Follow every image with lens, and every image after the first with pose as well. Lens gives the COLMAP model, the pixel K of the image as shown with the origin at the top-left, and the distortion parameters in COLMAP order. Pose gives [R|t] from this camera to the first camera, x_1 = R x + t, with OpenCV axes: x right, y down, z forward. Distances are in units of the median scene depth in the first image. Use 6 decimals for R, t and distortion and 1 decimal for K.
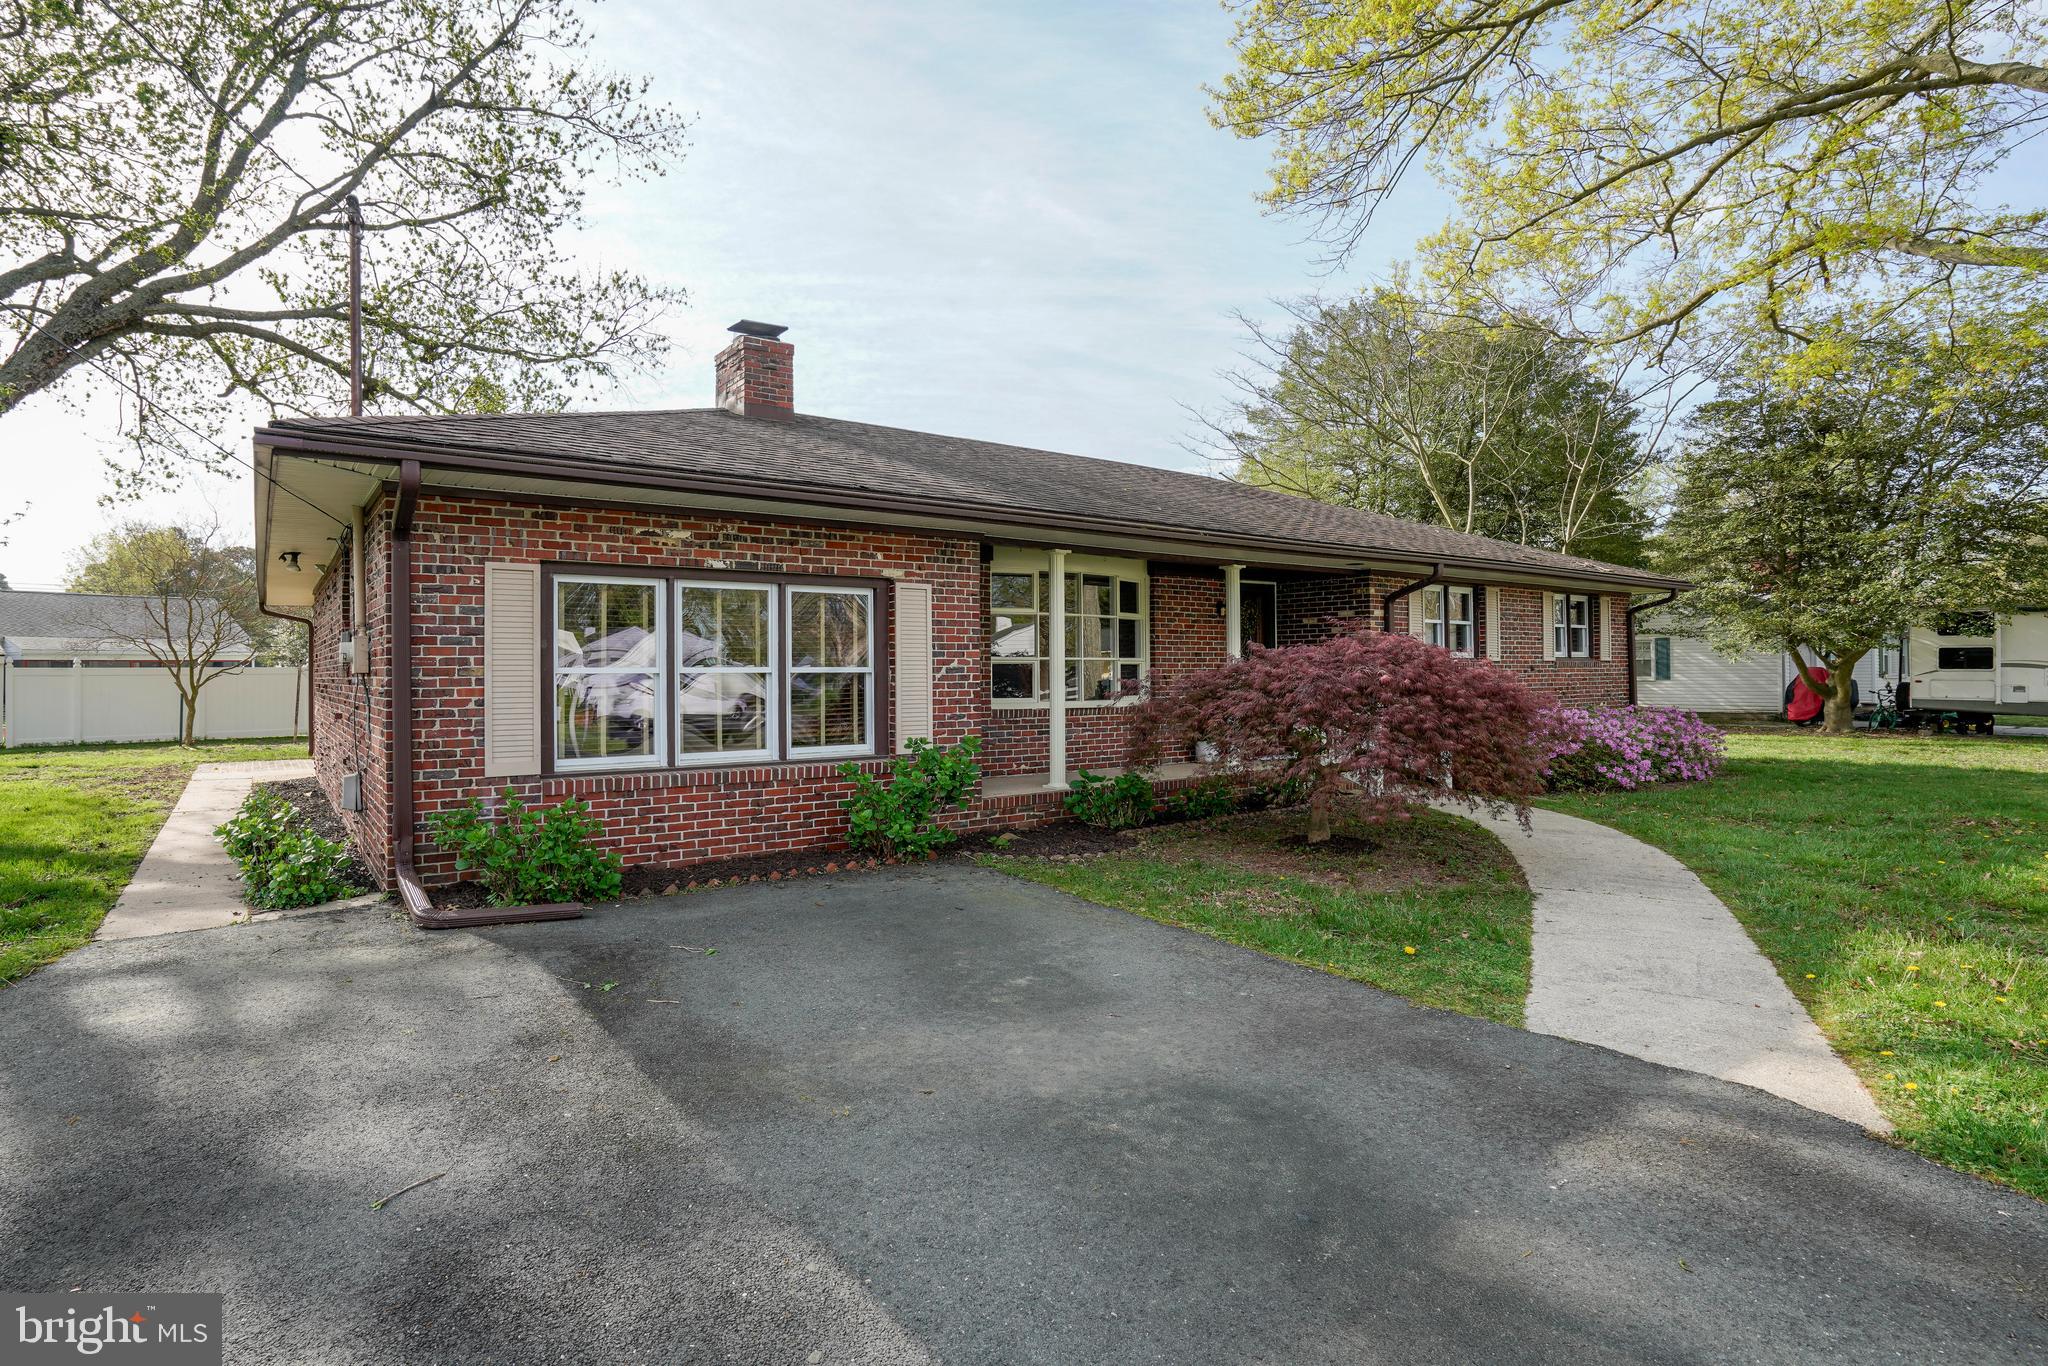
lens RADIAL K [[979.9, 0, 893.7], [0, 979.9, 662.4], [0, 0, 1]] dist [-0.047712, 0.001102]
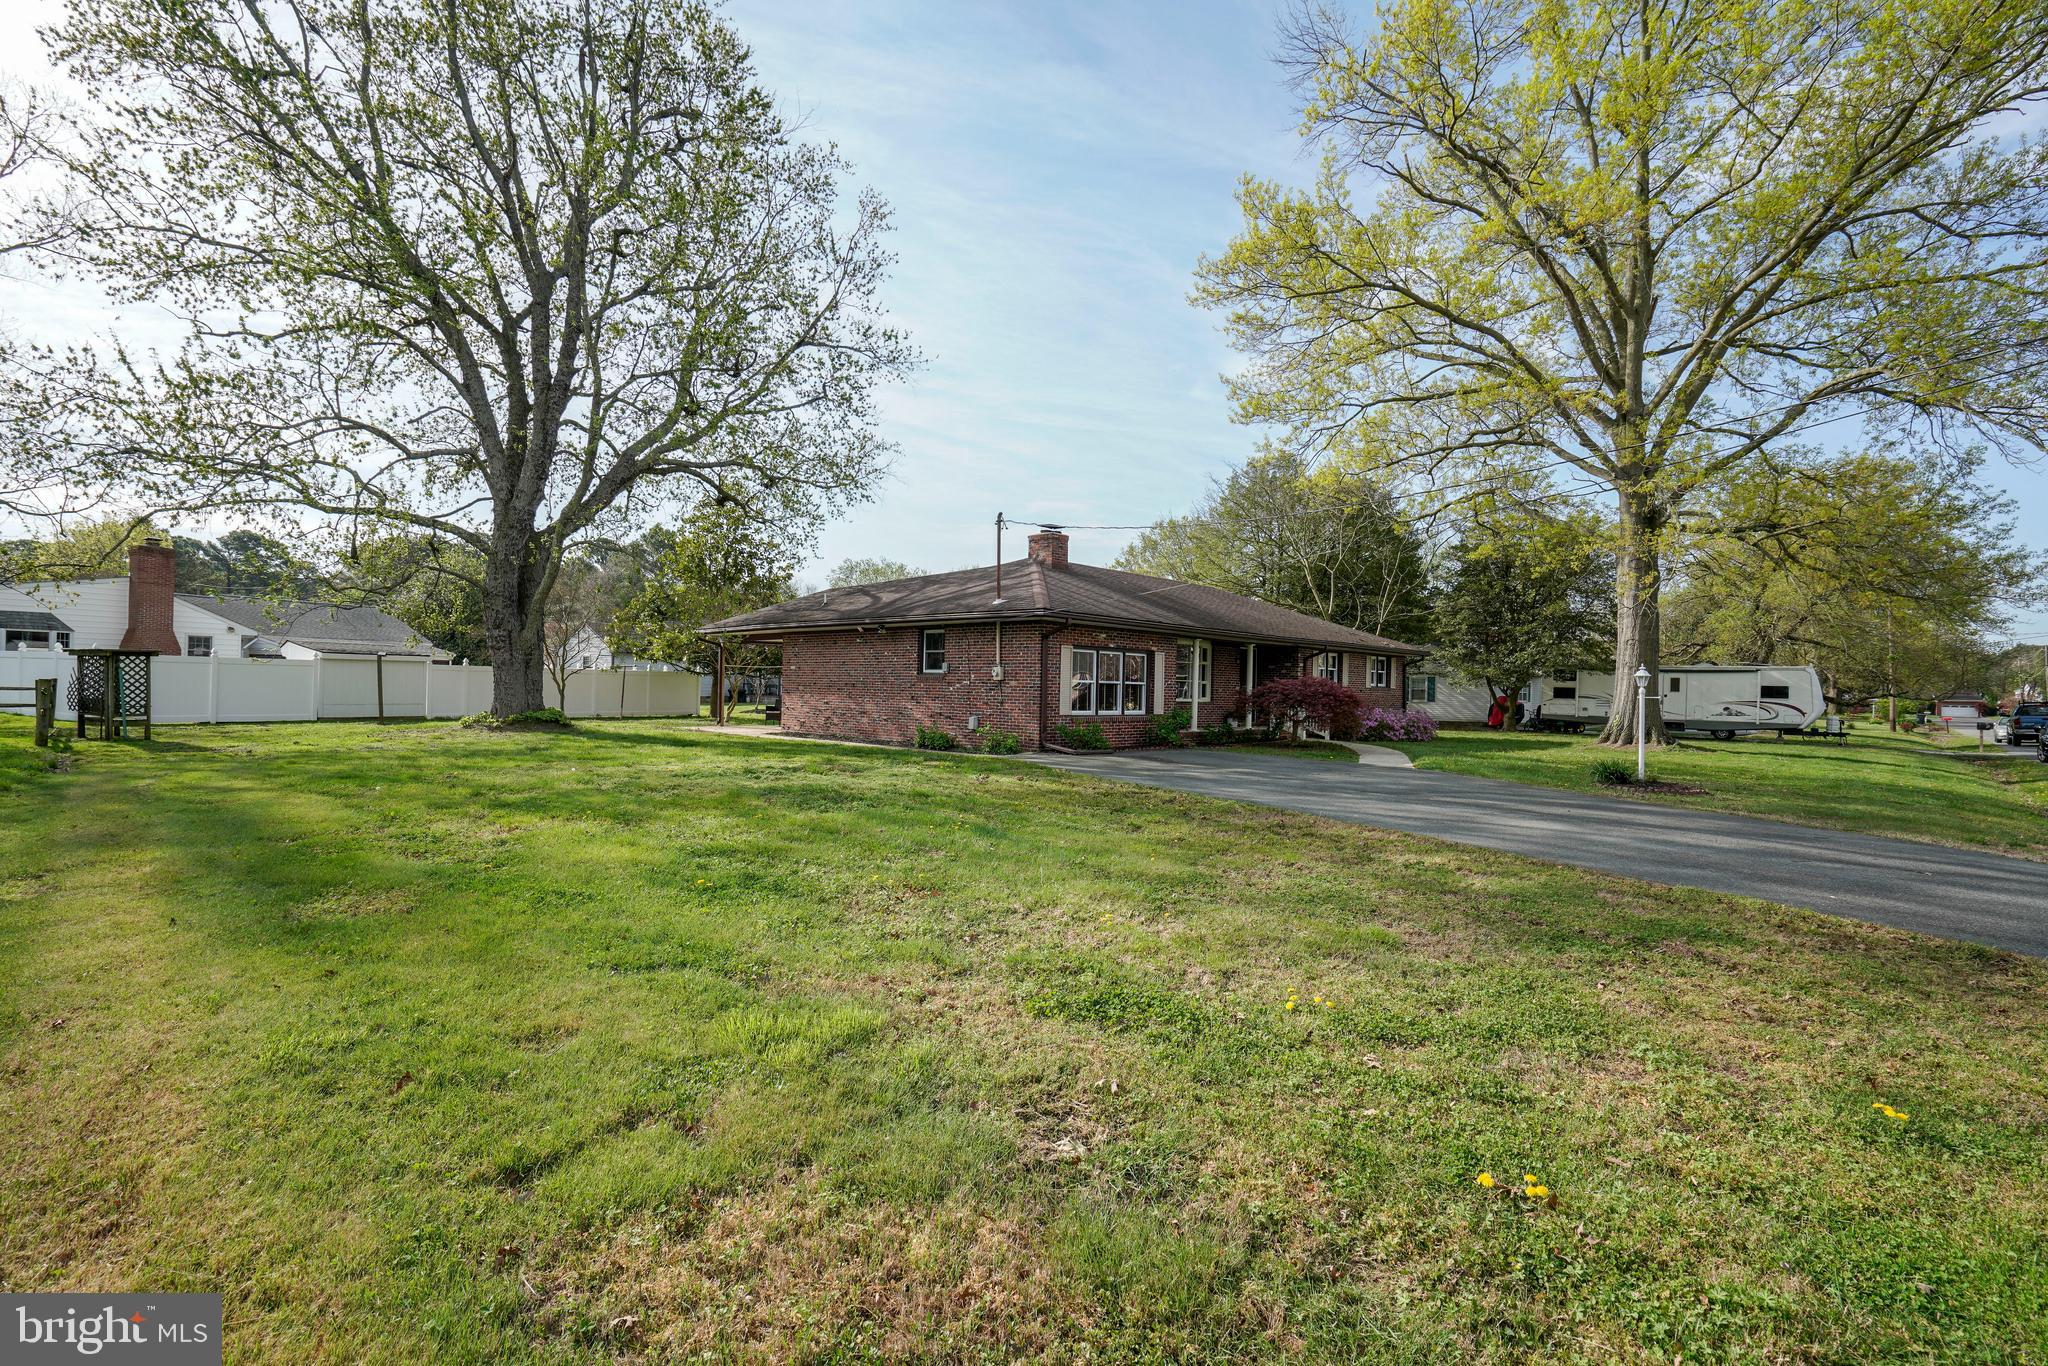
lens RADIAL K [[947.7, 0, 979.1], [0, 947.7, 695.7], [0, 0, 1]] dist [-0.093884, 0.061765]
pose [[0.979841, 0.026328, 0.198037, -0.928789], [-0.030604, 0.999359, 0.018558, 0.005754], [-0.197422, -0.024245, 0.980019, -1.396535]]
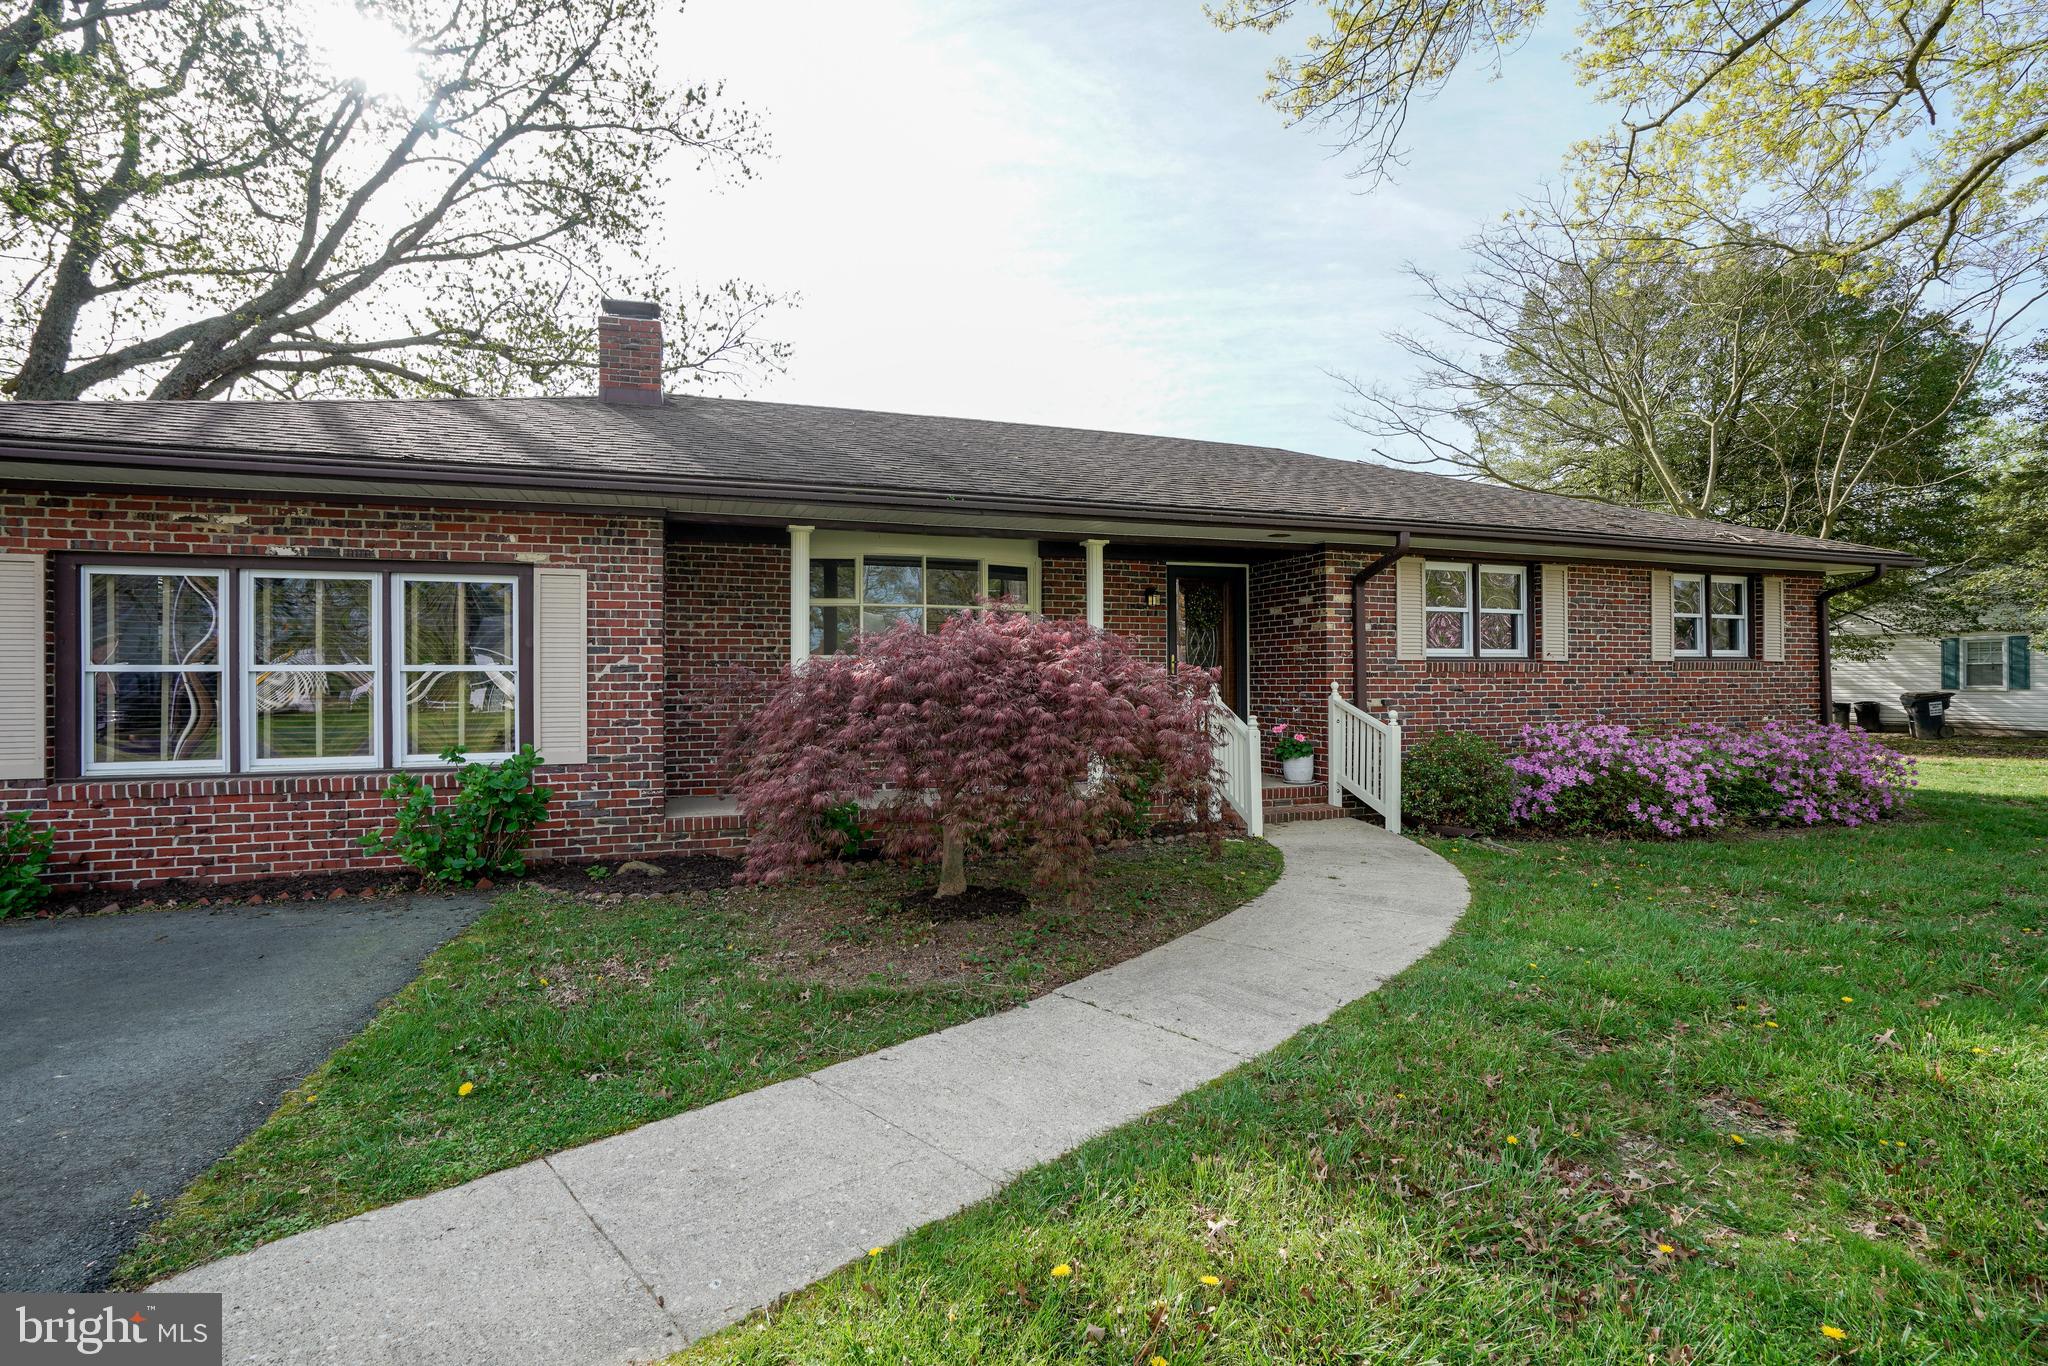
lens RADIAL K [[950.3, 0, 1037.8], [0, 950.3, 686.8], [0, 0, 1]] dist [-0.055826, 0.020548]
pose [[0.974801, 0.001598, -0.223070, 0.574831], [0.001743, 0.999889, 0.014780, 0.011486], [0.223069, -0.014796, 0.974690, 0.264444]]
